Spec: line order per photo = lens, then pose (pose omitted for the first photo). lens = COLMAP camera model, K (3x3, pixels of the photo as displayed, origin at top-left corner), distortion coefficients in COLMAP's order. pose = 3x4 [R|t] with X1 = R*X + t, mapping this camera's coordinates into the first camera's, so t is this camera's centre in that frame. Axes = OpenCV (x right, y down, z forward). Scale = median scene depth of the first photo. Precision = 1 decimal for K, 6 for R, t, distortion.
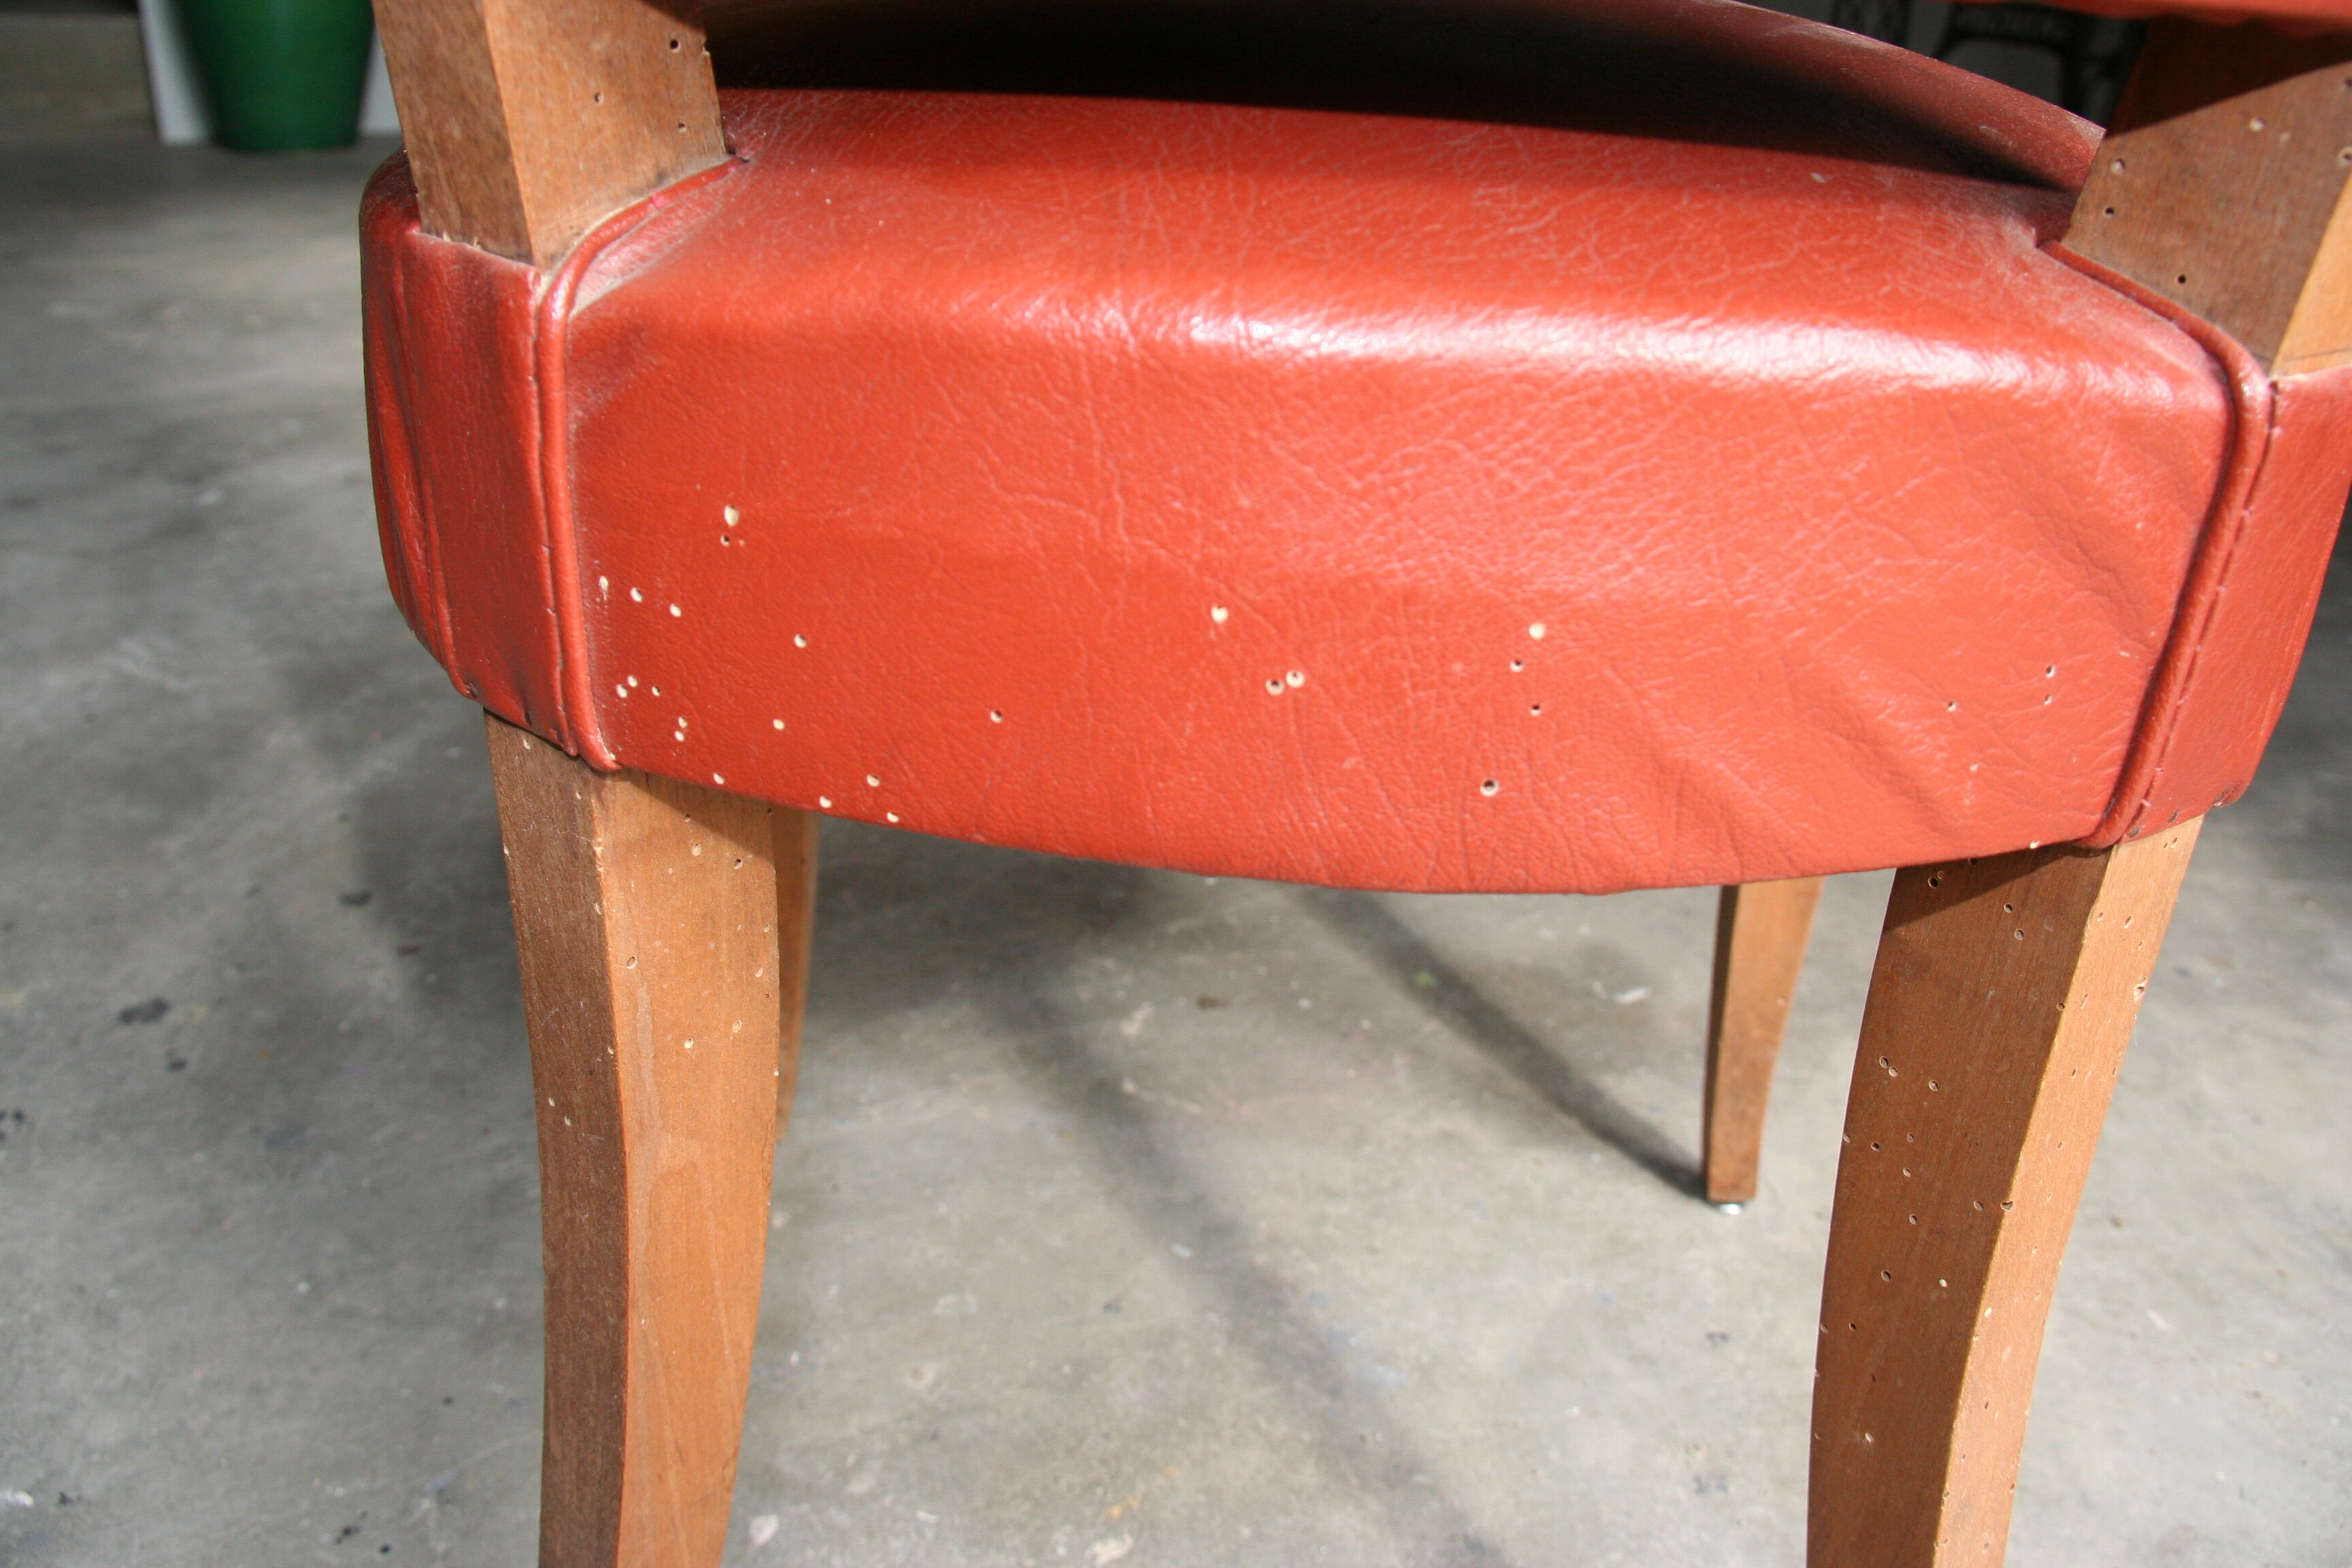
lens RADIAL K [[1877.1, 0, 1201.9], [0, 1877.1, 738.3], [0, 0, 1]] dist [-0.208157, 0.123912]
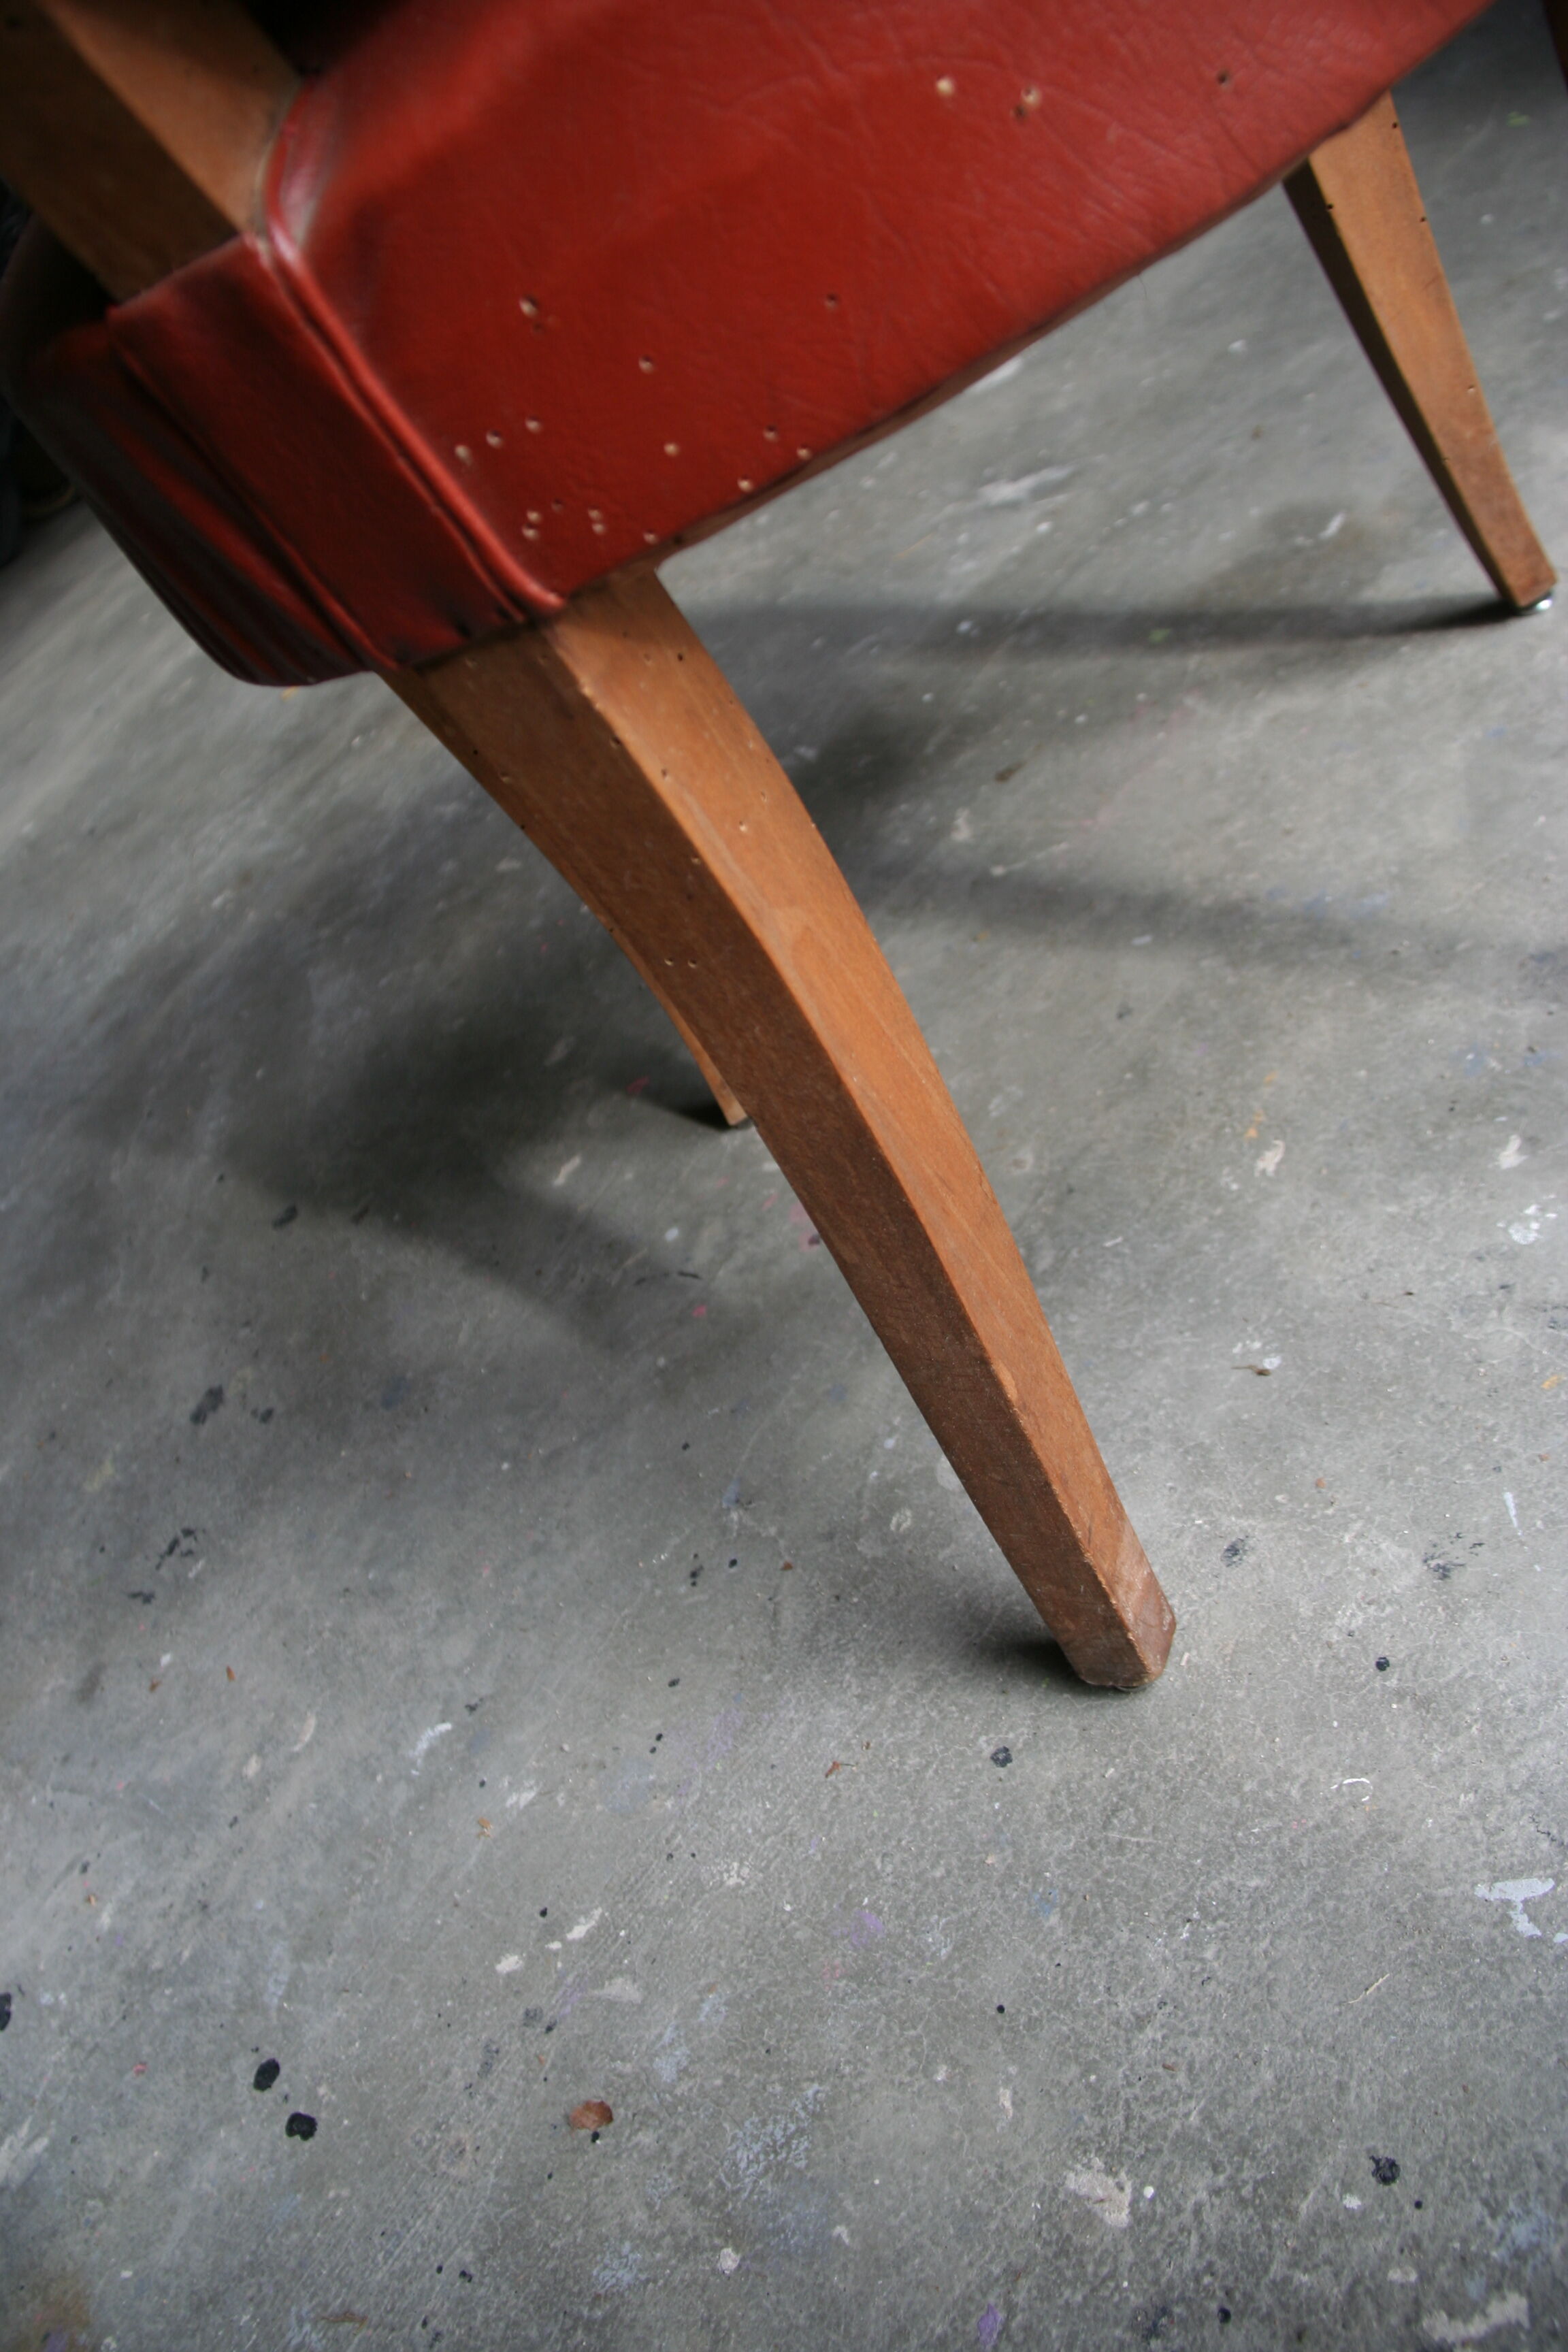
lens RADIAL K [[1896.8, 0, 754.7], [0, 1896.8, 1167.7], [0, 0, 1]] dist [-0.212153, 0.131515]
pose [[0.792595, -0.594051, -0.137467, -0.129927], [0.609693, 0.775171, 0.165482, 0.077091], [0.008255, -0.214973, 0.976585, -0.071759]]
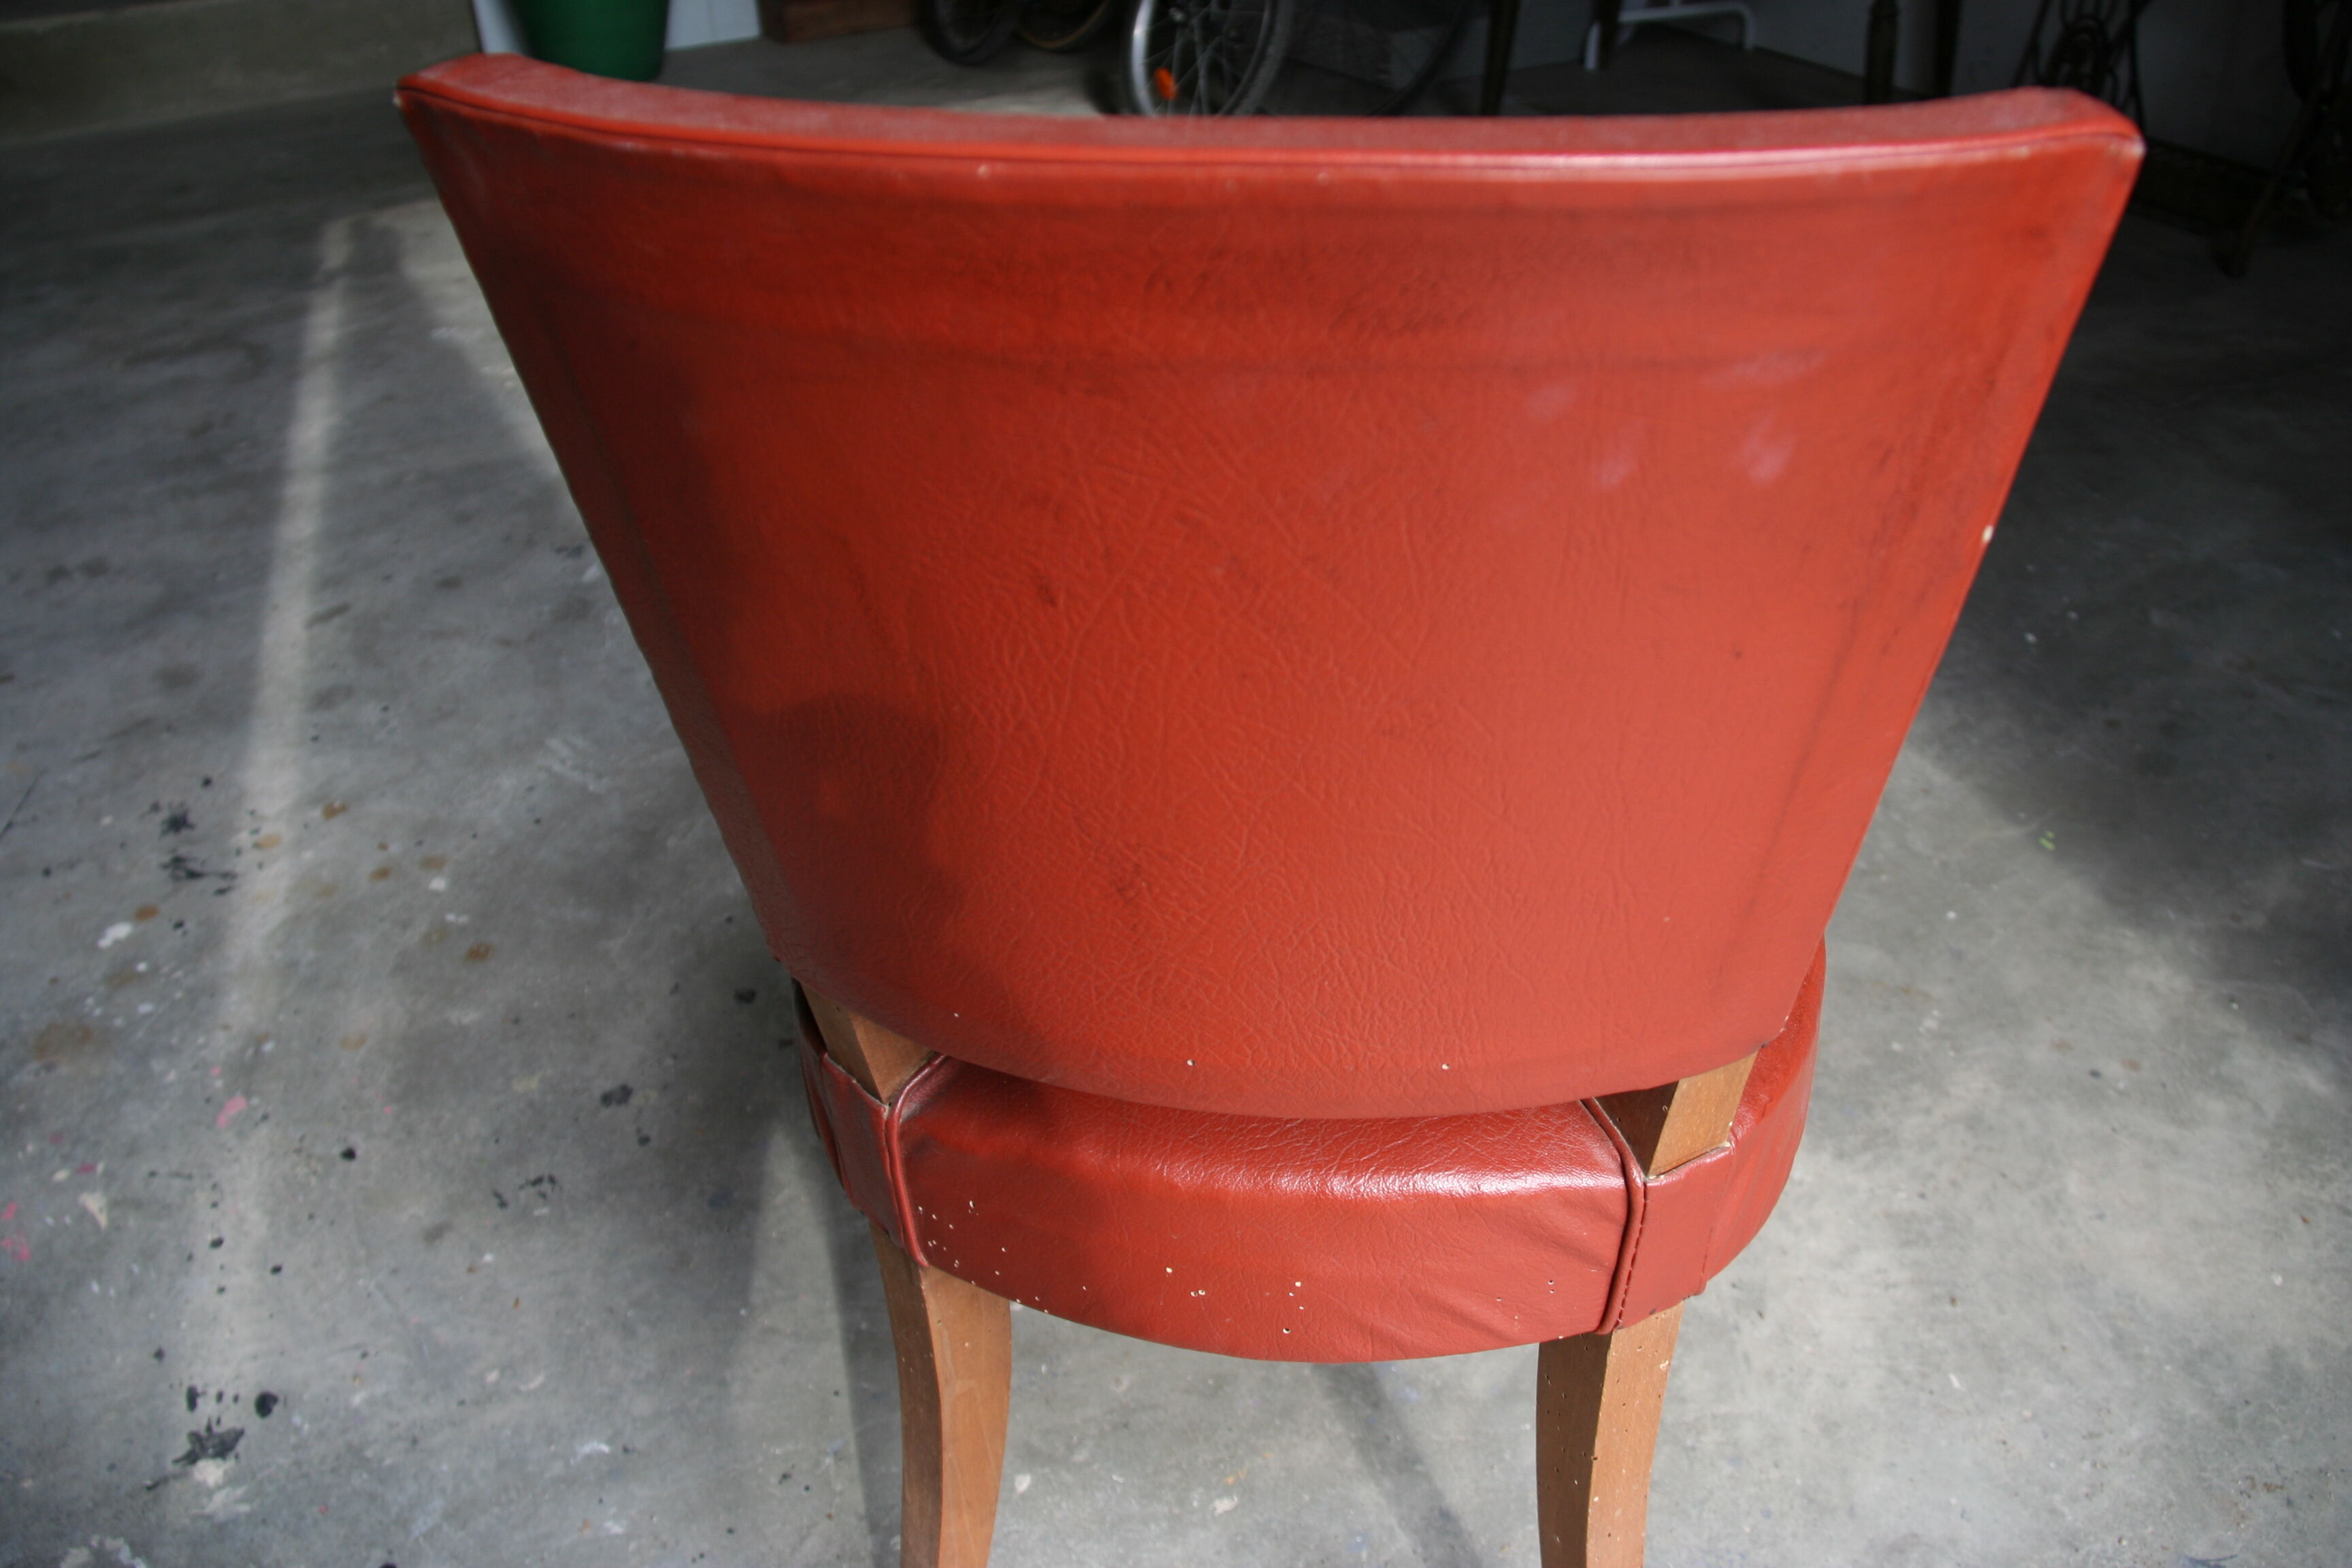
lens RADIAL K [[1877.1, 0, 1201.9], [0, 1877.1, 738.3], [0, 0, 1]] dist [-0.208157, 0.123912]
pose [[0.987103, 0.005567, -0.159989, 0.177373], [0.015790, 0.991136, 0.131911, -0.438981], [0.159305, -0.132736, 0.978265, -0.514015]]
